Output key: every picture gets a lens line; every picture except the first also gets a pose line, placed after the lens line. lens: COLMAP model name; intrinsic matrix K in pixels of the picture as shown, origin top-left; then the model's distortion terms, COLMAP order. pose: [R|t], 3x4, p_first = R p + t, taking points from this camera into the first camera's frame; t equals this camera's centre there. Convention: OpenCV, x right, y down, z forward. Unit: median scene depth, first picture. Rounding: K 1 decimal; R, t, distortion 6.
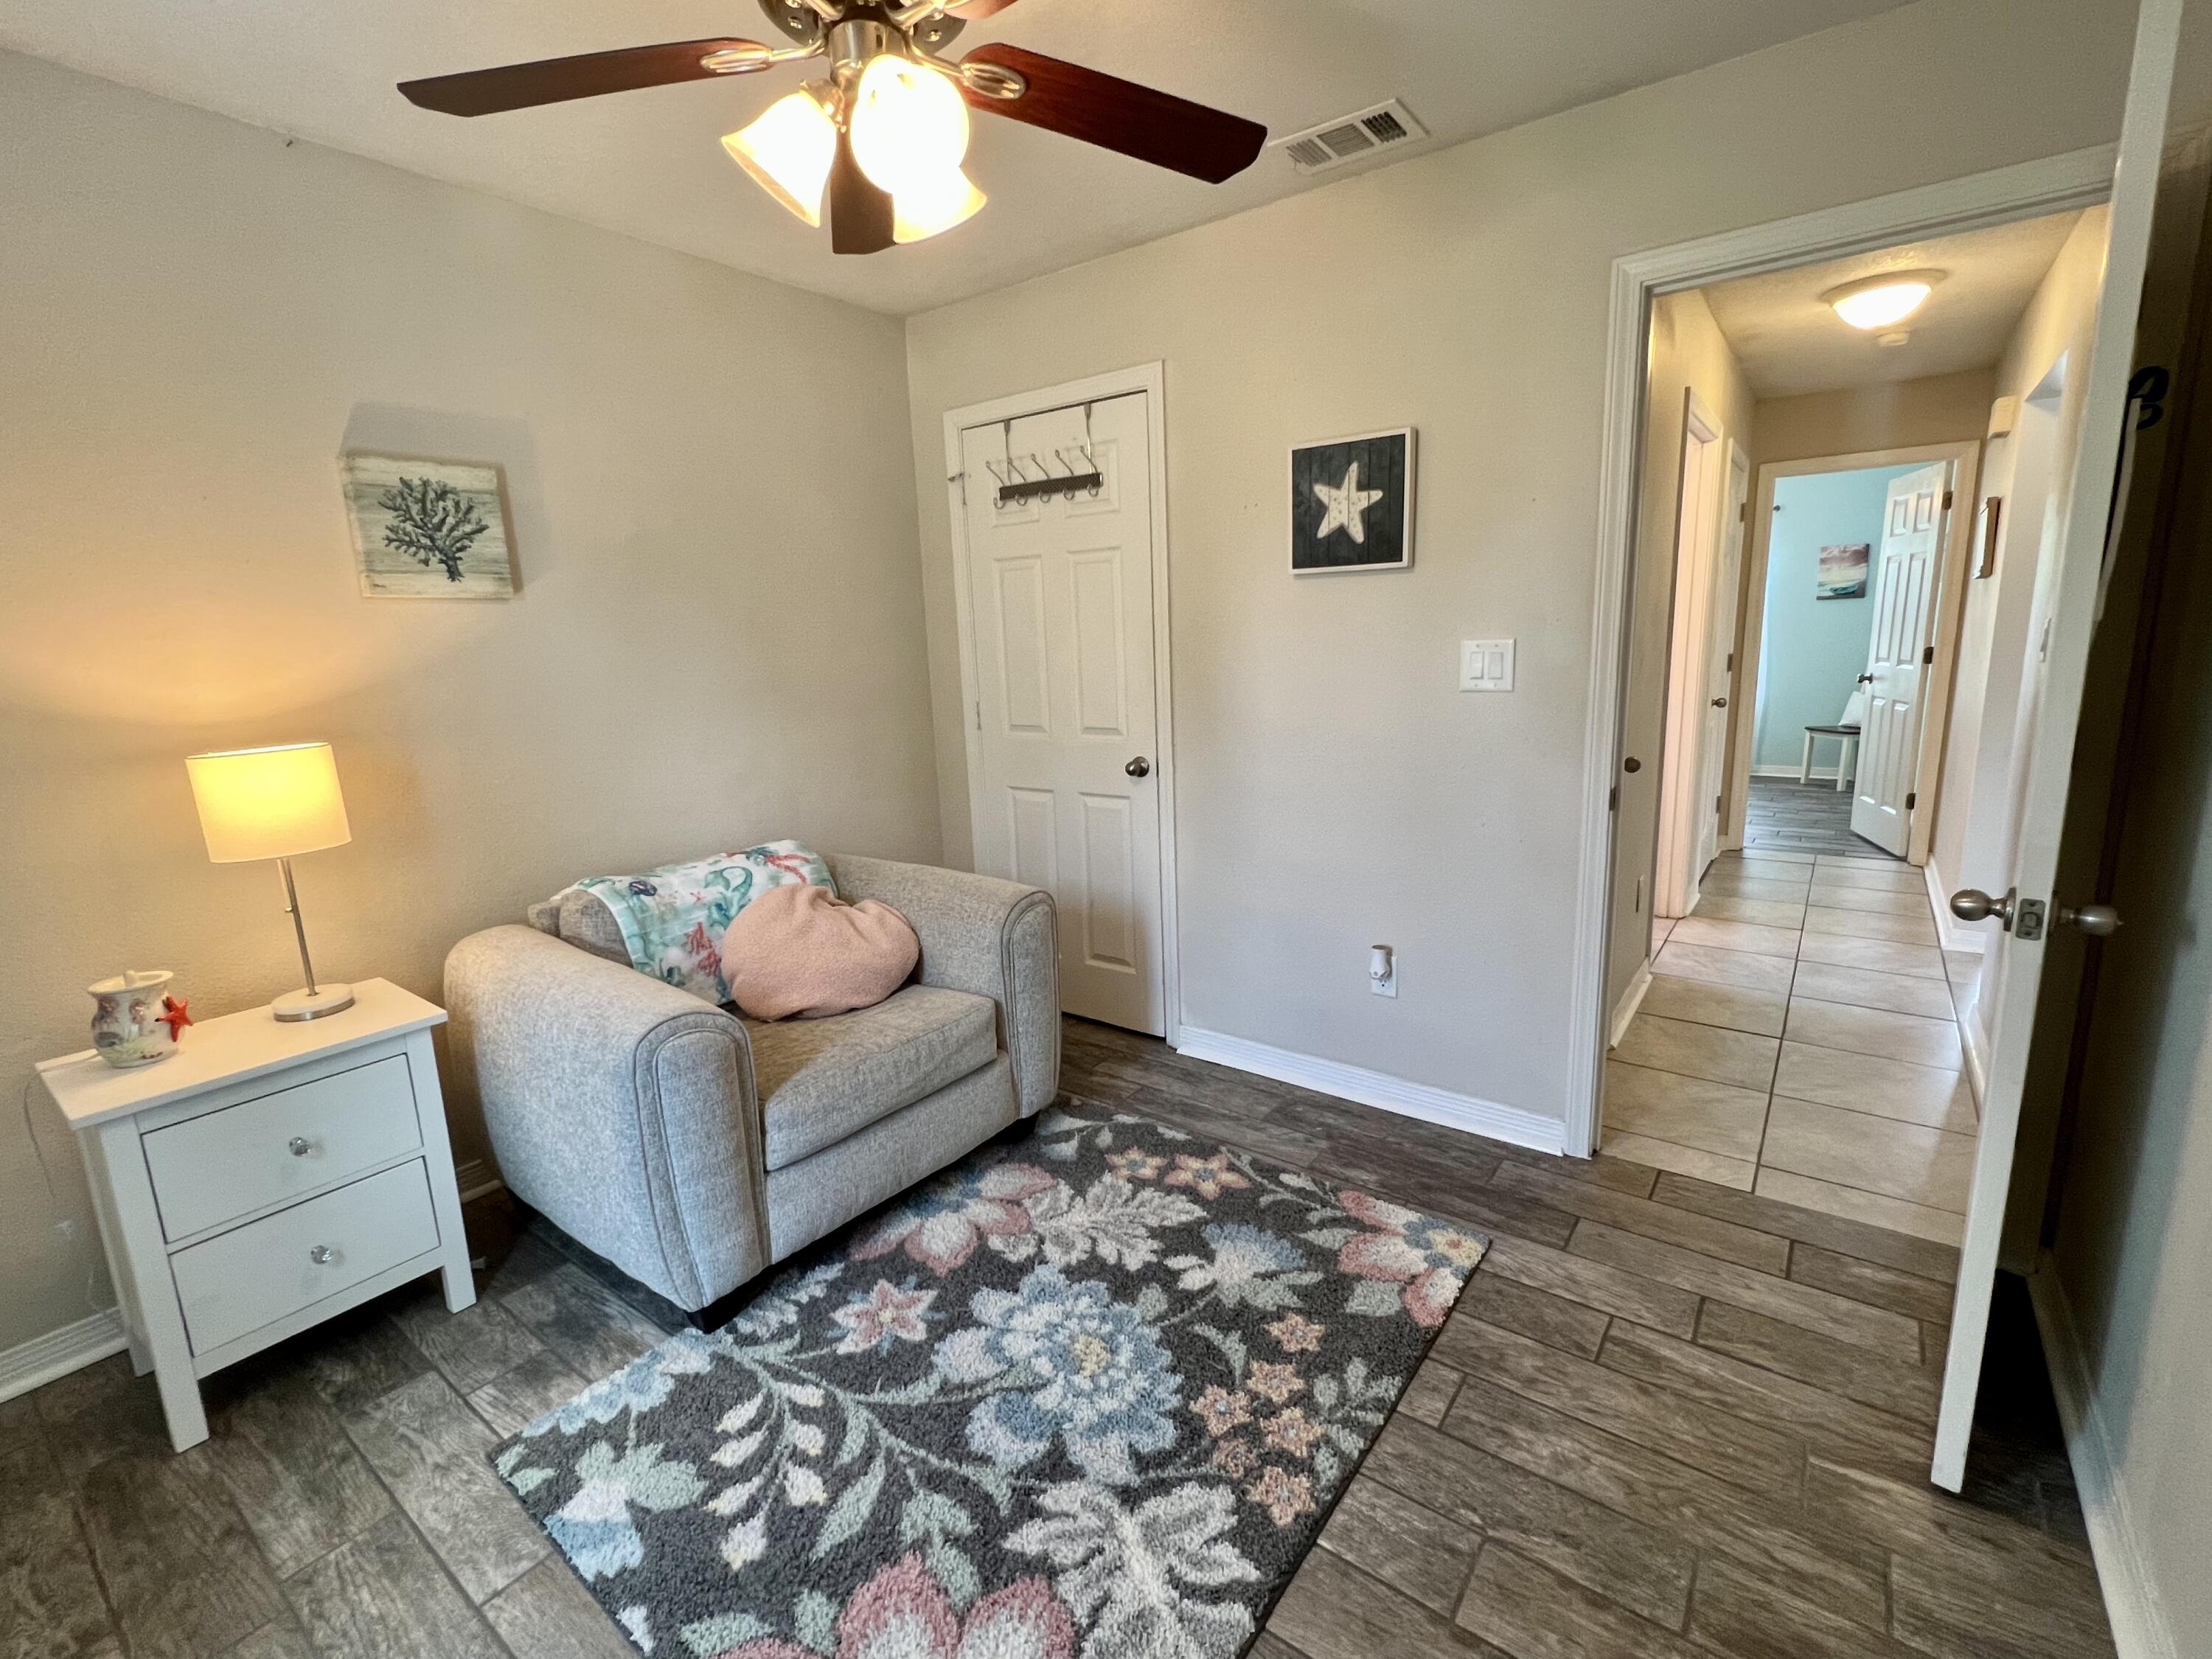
lens RADIAL K [[976.1, 0, 1106.0], [0, 976.1, 829.5], [0, 0, 1]] dist [-0.002541, -0.000398]
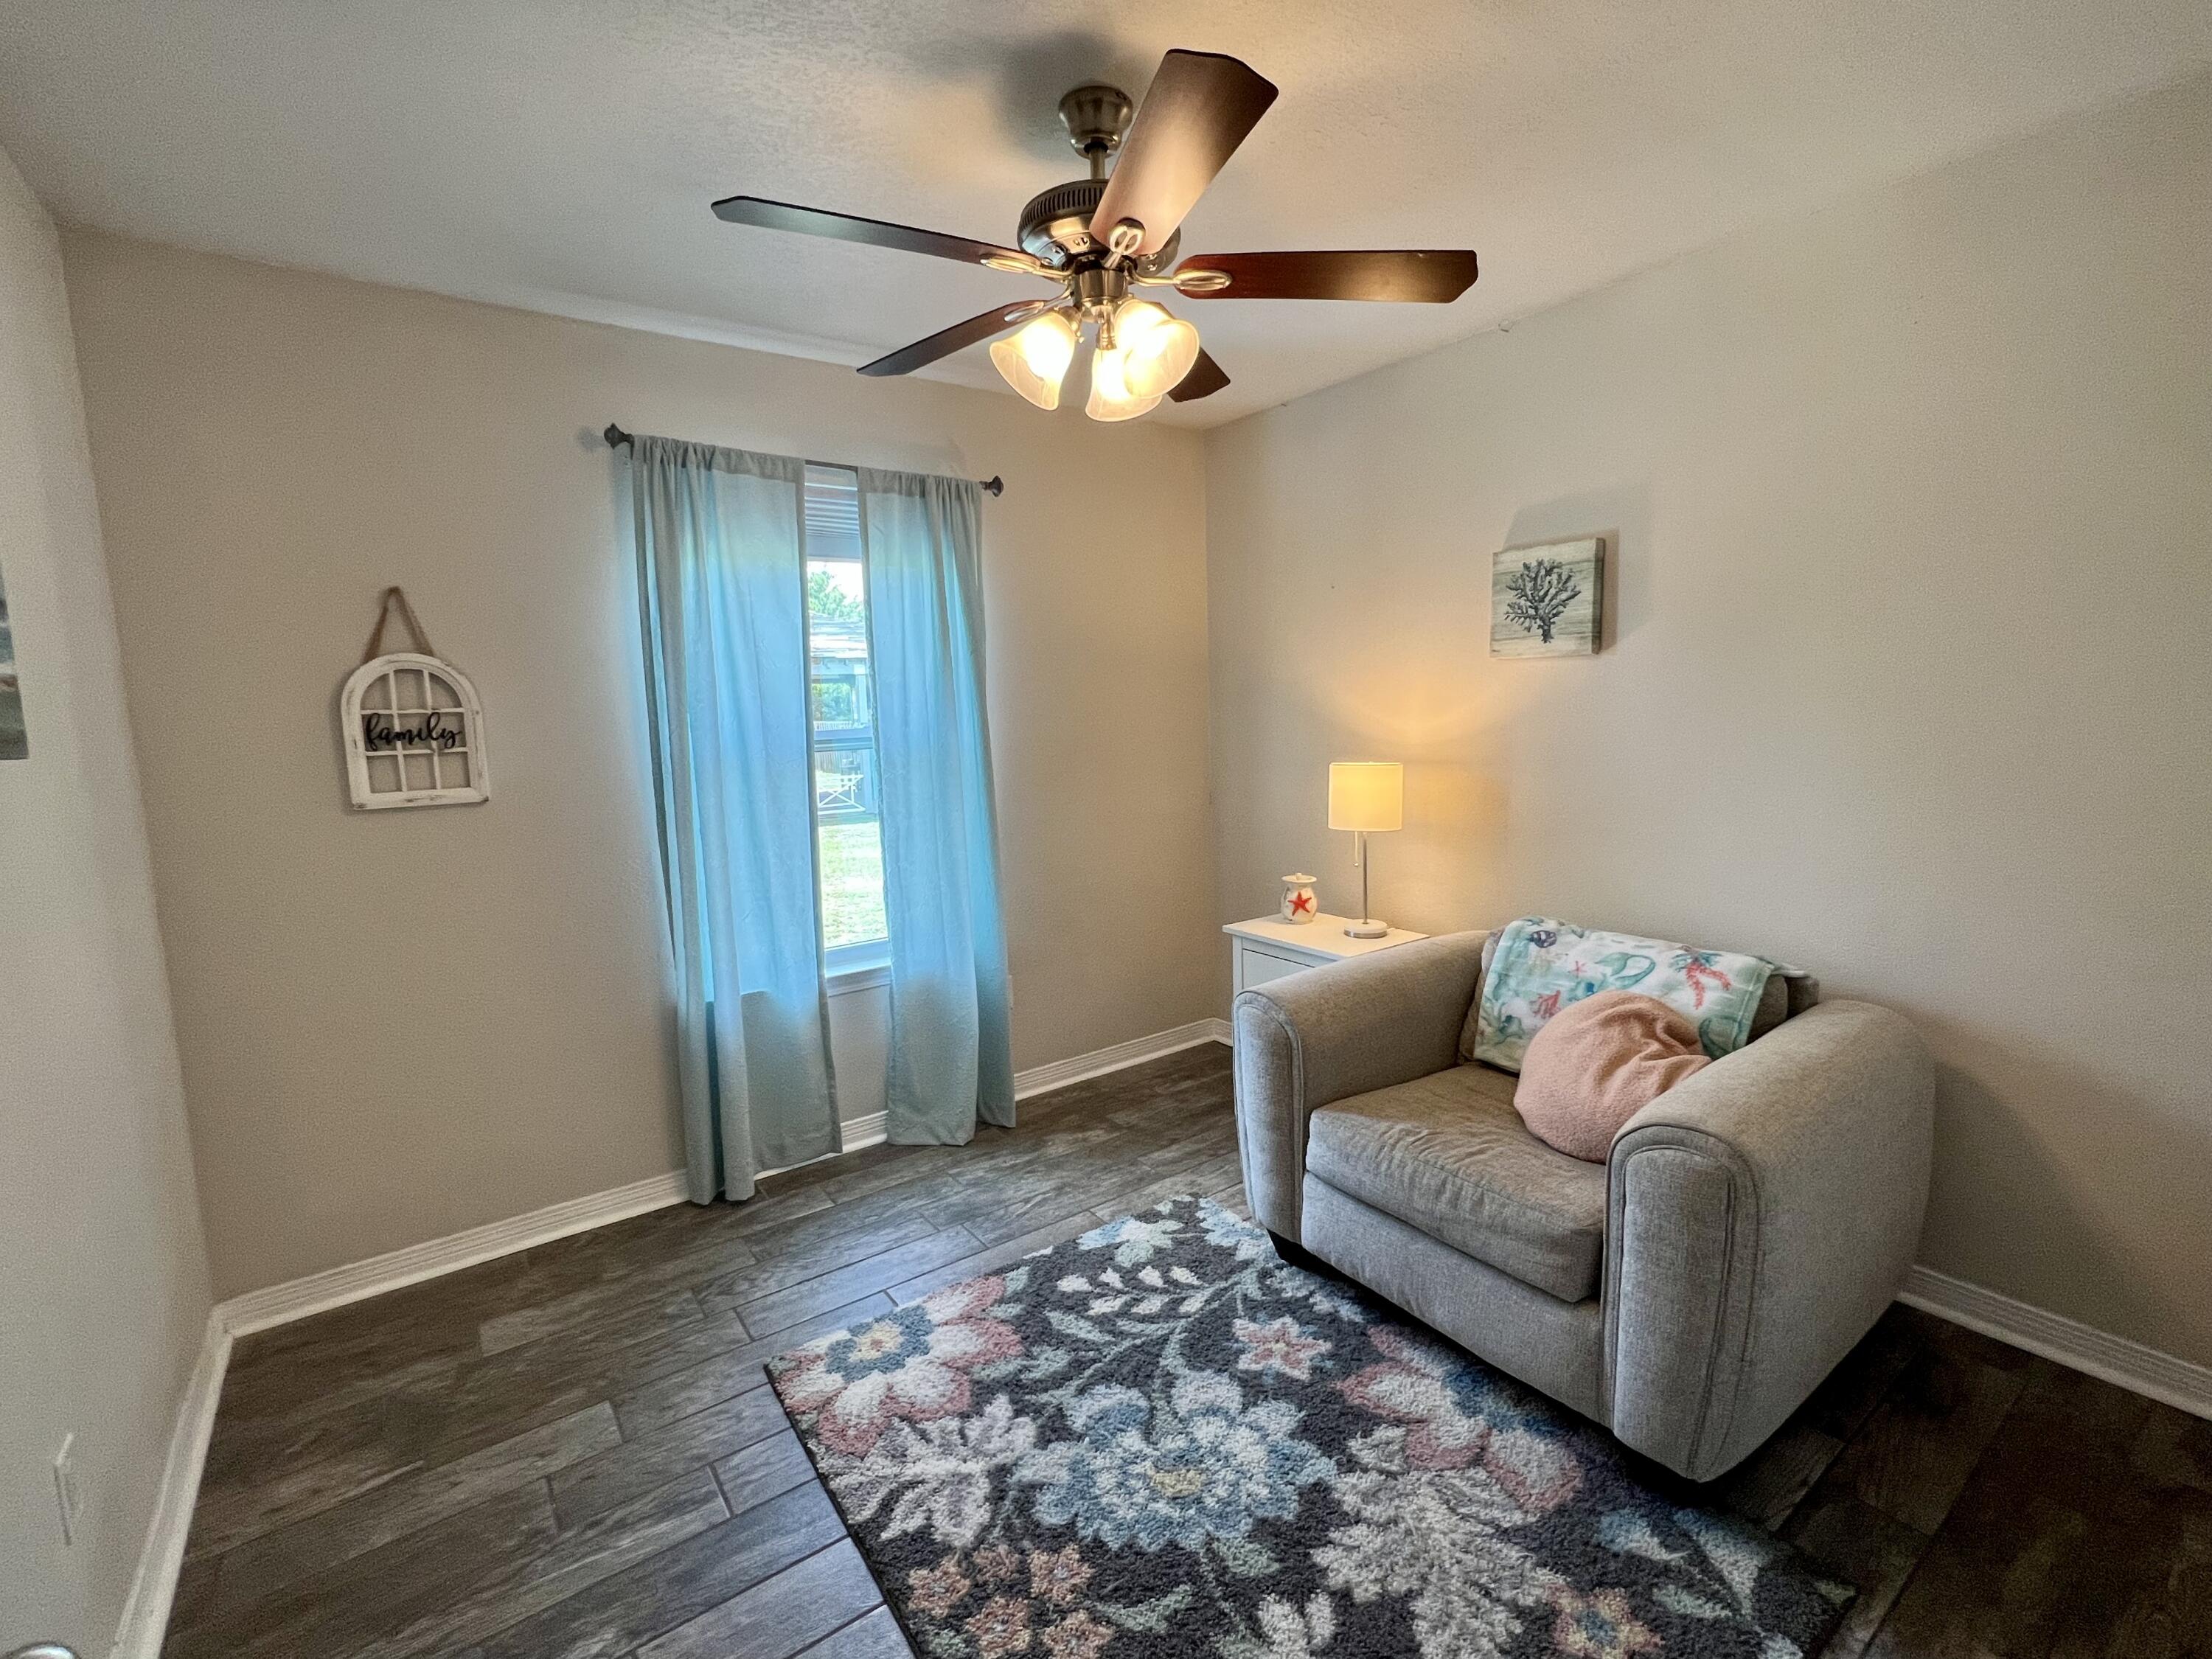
lens RADIAL K [[981.4, 0, 1100.8], [0, 981.4, 829.2], [0, 0, 1]] dist [0.000349, 0.000368]
pose [[-0.296207, 0.165722, -0.940637, 0.769200], [-0.150430, 0.964446, 0.217288, -0.256557], [0.943203, 0.205862, -0.260746, 1.015211]]
